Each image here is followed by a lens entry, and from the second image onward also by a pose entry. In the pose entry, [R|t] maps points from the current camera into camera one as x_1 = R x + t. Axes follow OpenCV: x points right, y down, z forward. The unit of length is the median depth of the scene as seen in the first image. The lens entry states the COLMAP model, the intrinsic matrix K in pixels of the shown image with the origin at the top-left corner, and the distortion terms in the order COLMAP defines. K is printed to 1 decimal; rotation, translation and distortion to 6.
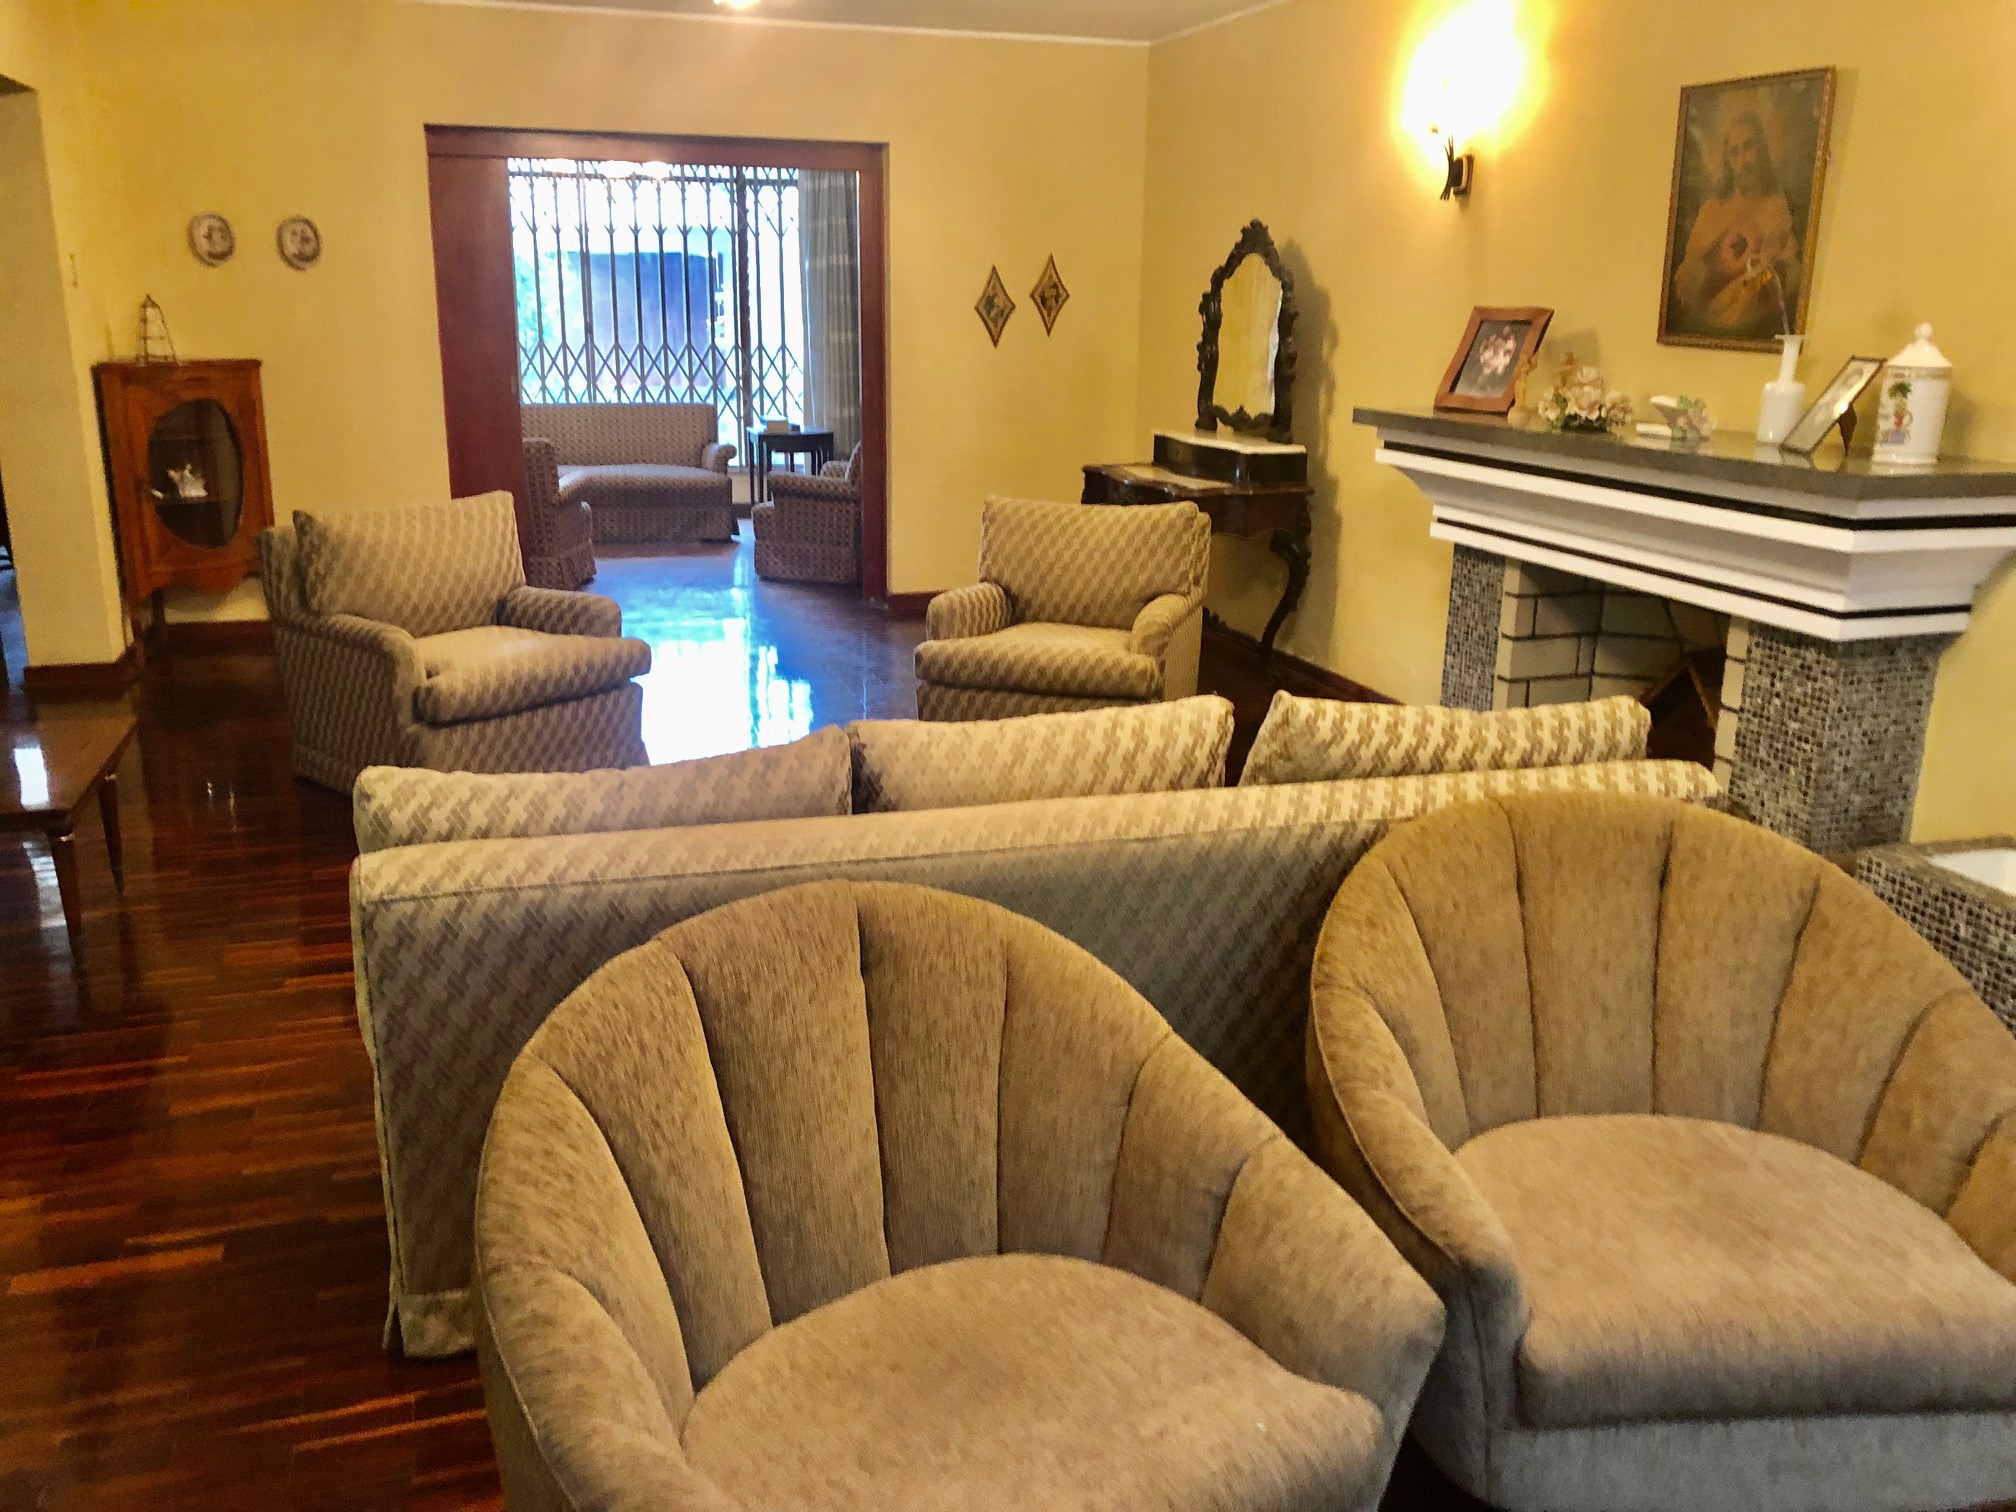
lens RADIAL K [[1646.4, 0, 1003.6], [0, 1646.4, 745.7], [0, 0, 1]] dist [0.043580, -0.005193]
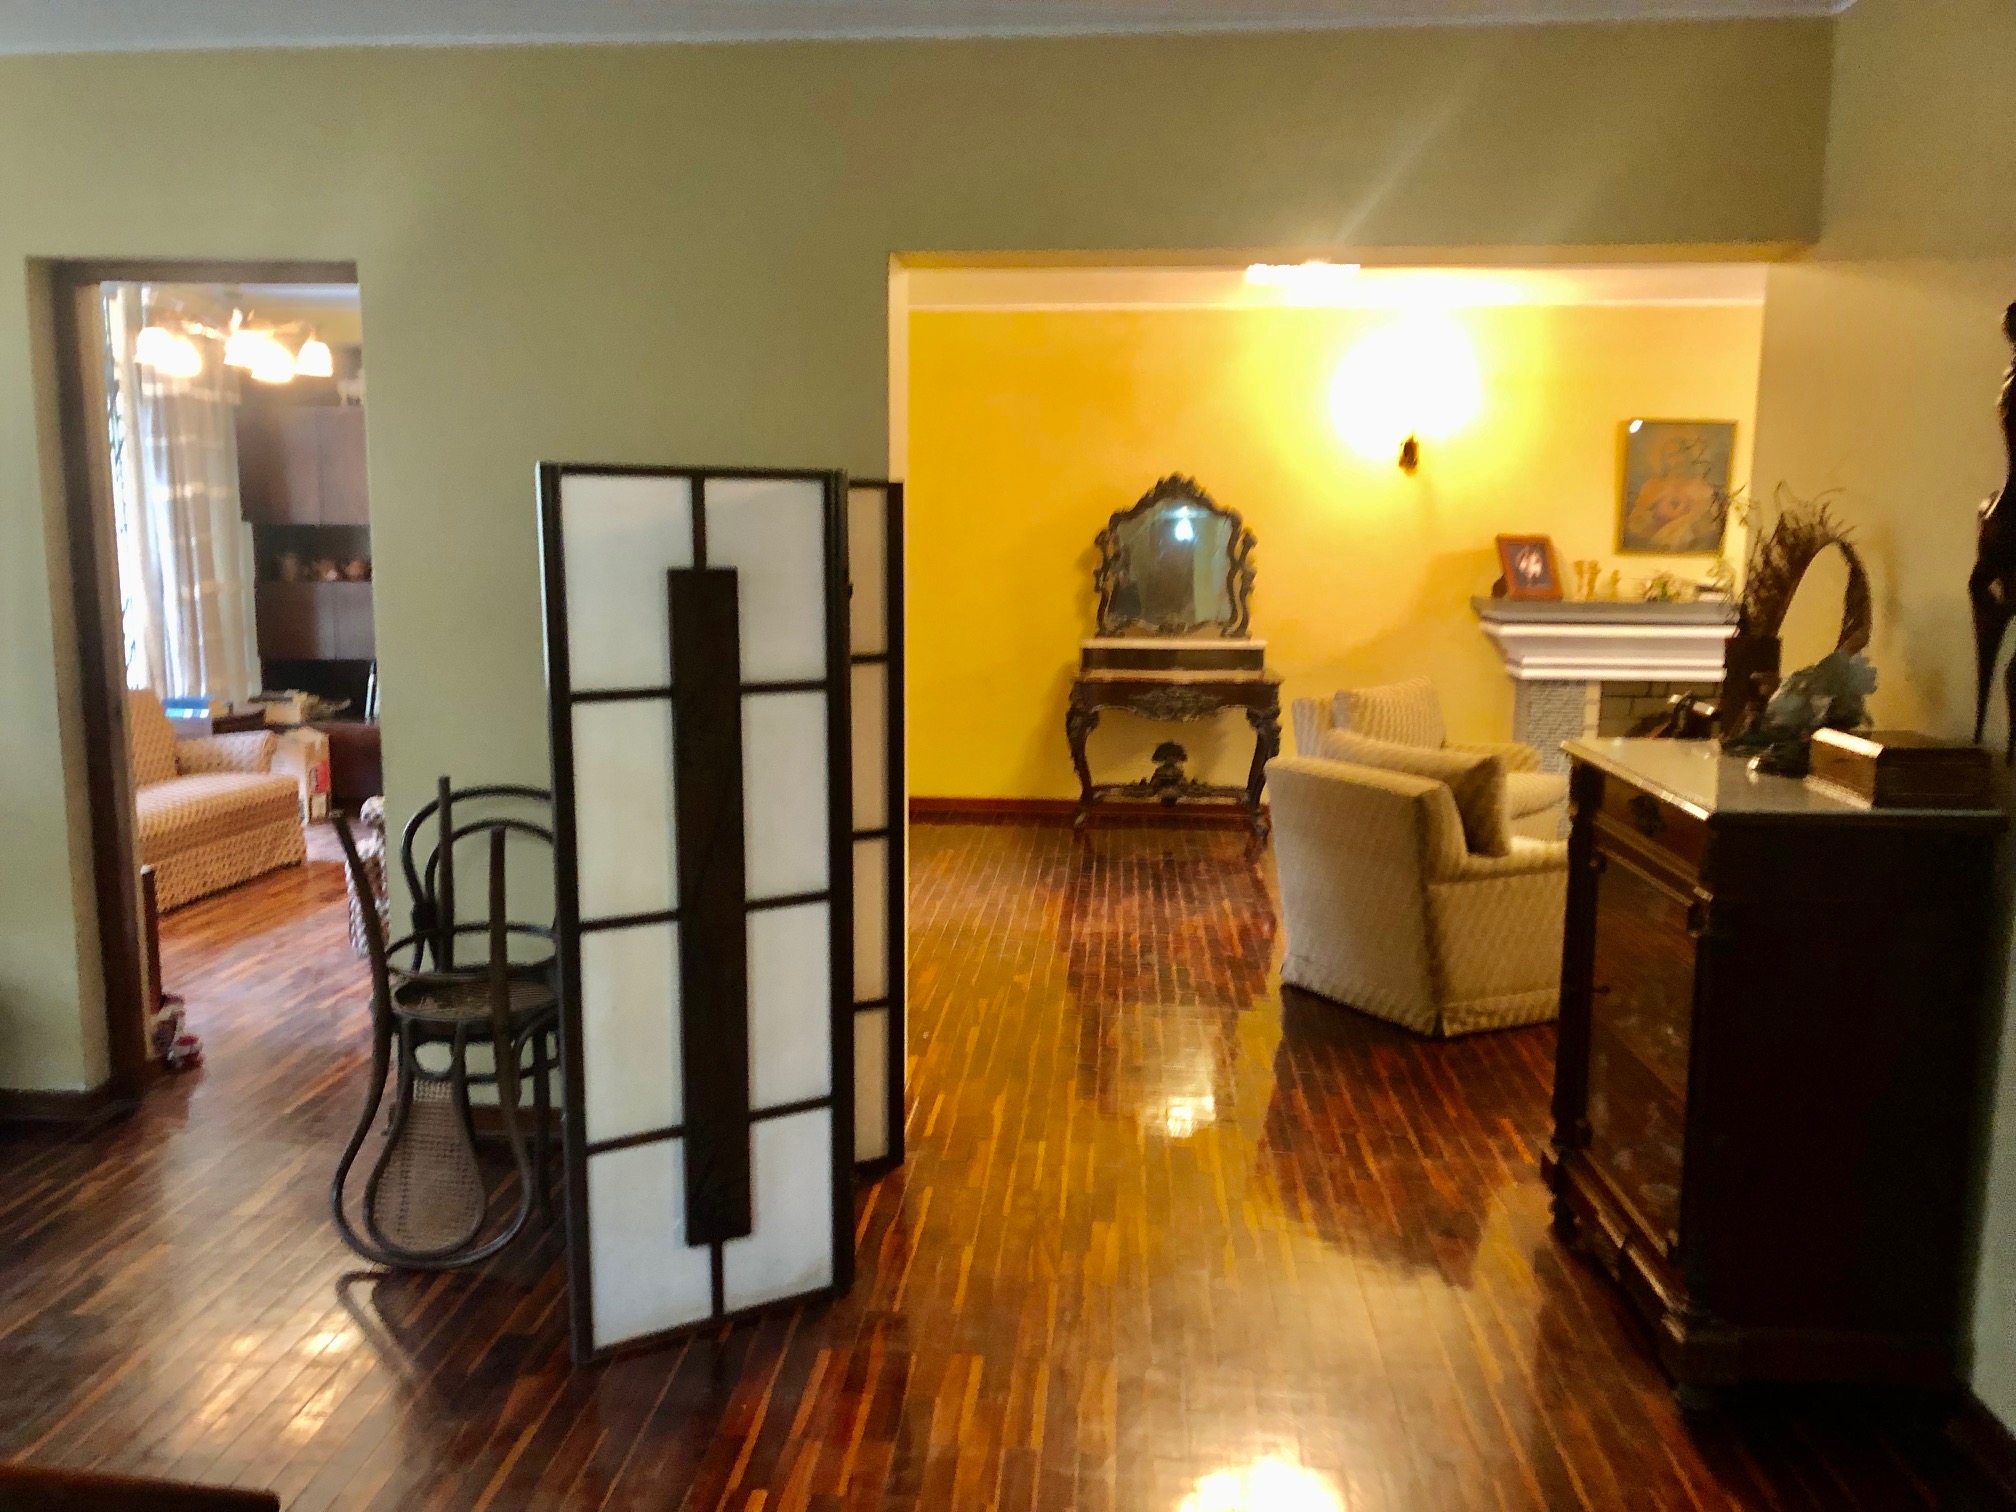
lens RADIAL K [[1646.4, 0, 1005.9], [0, 1646.4, 763.3], [0, 0, 1]] dist [0.043580, -0.005193]
pose [[0.379699, -0.123600, 0.916816, -1.645644], [0.250239, 0.967812, 0.026839, -0.252707], [-0.890623, 0.219233, 0.398407, 0.985096]]
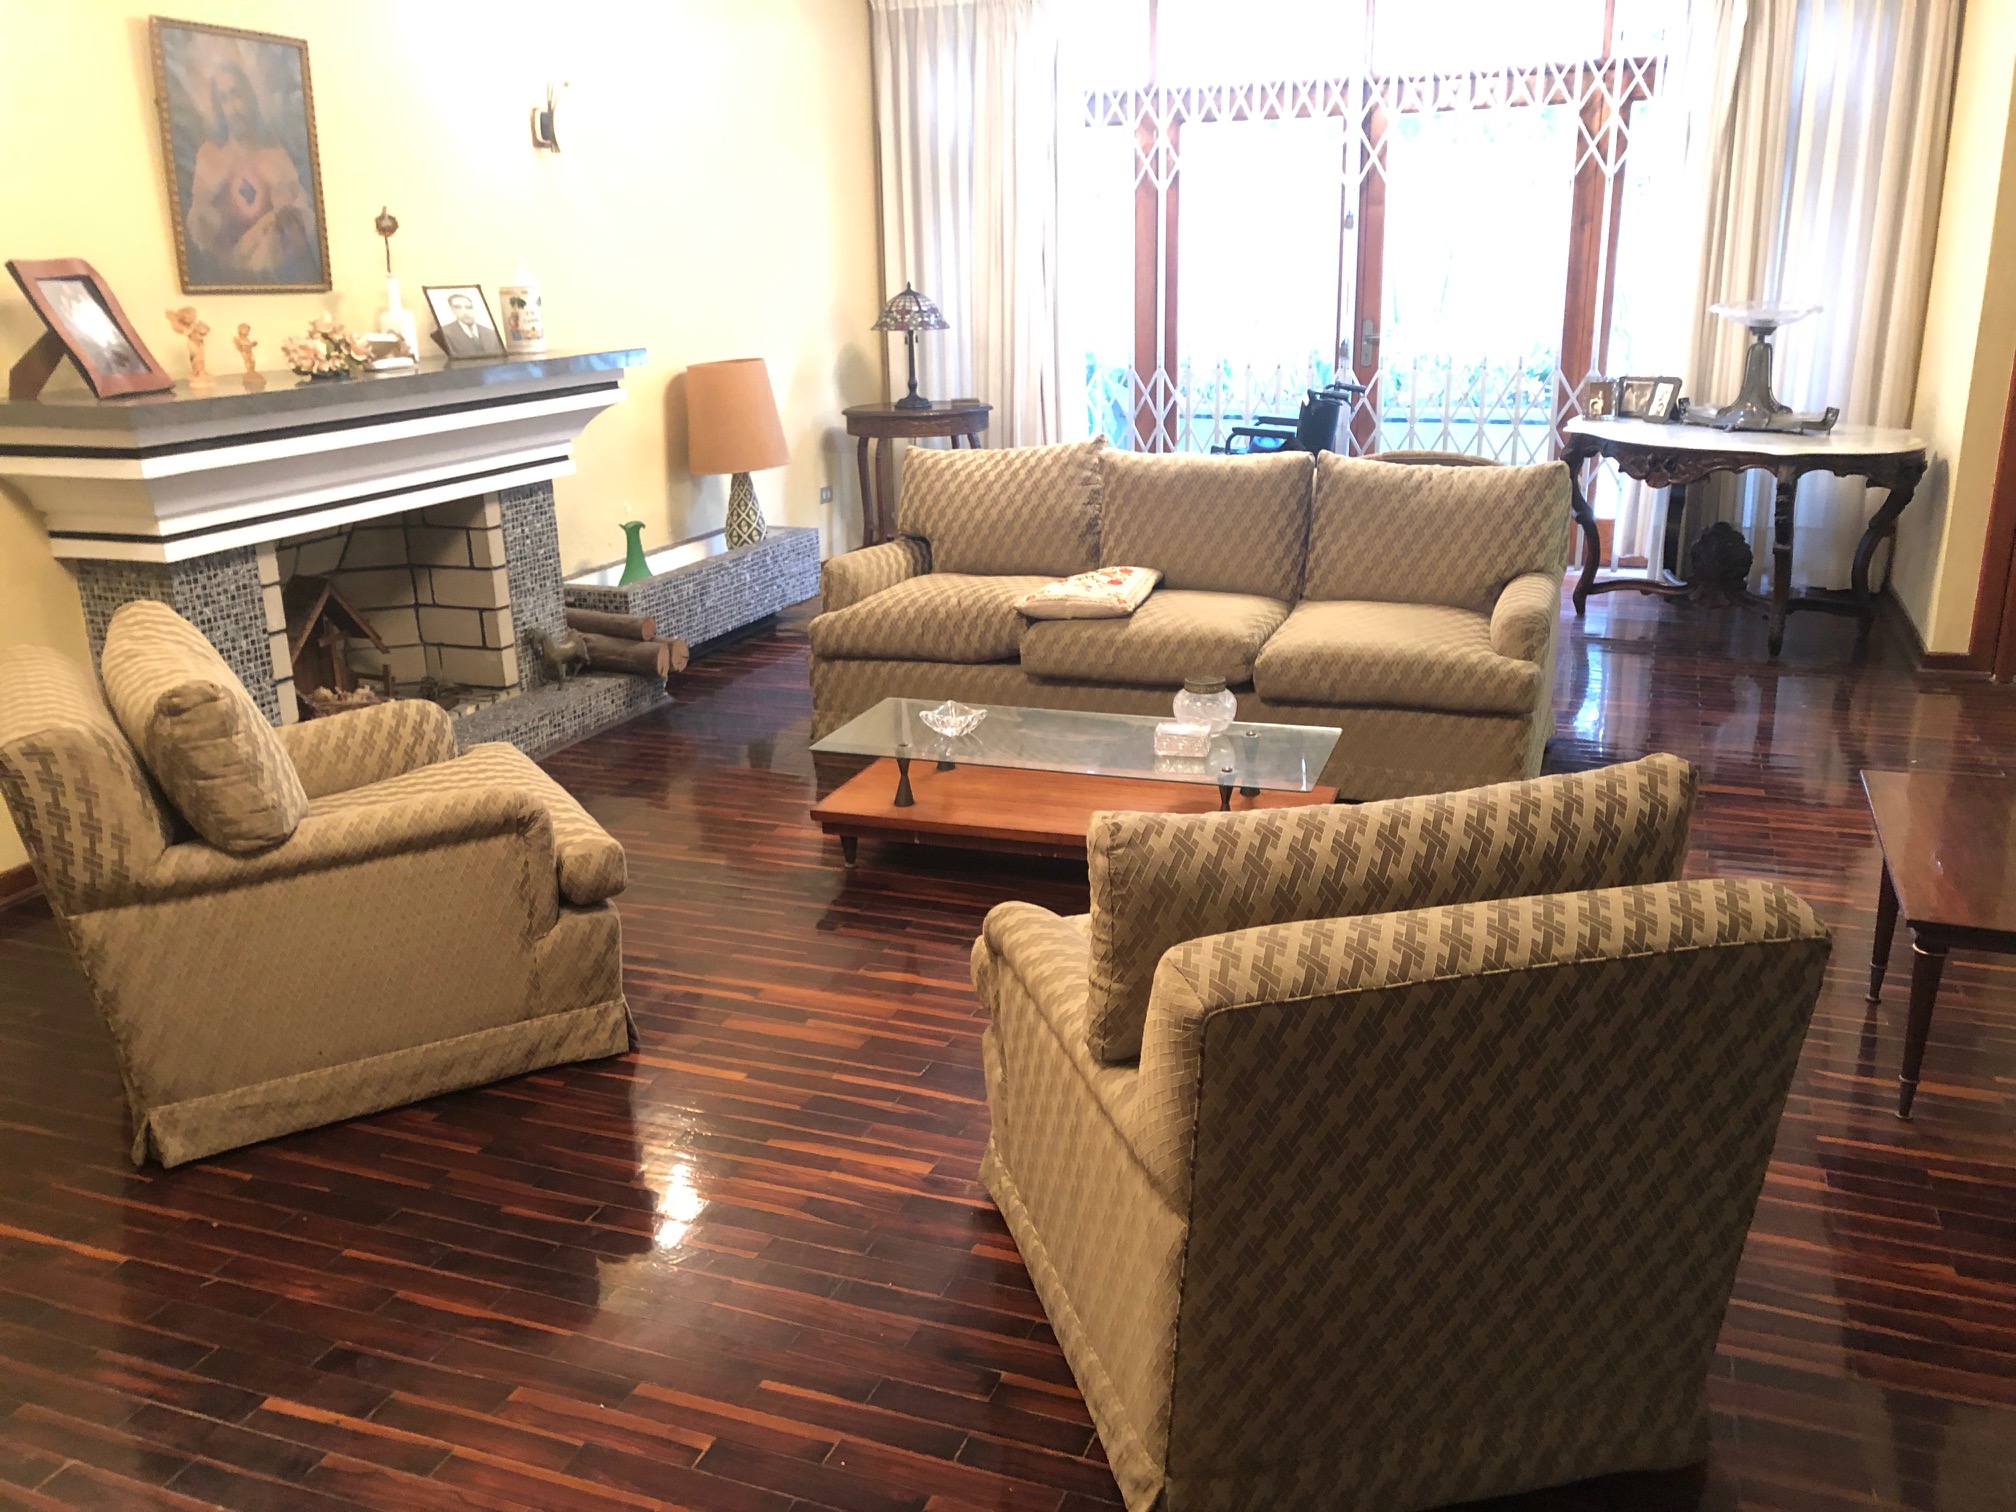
lens RADIAL K [[1646.4, 0, 1011.8], [0, 1646.4, 758.4], [0, 0, 1]] dist [0.043580, -0.005193]
pose [[-0.783383, -0.175542, 0.596235, -0.612035], [0.183403, 0.851287, 0.491604, -0.421367], [-0.593864, 0.494466, -0.634689, 1.545040]]
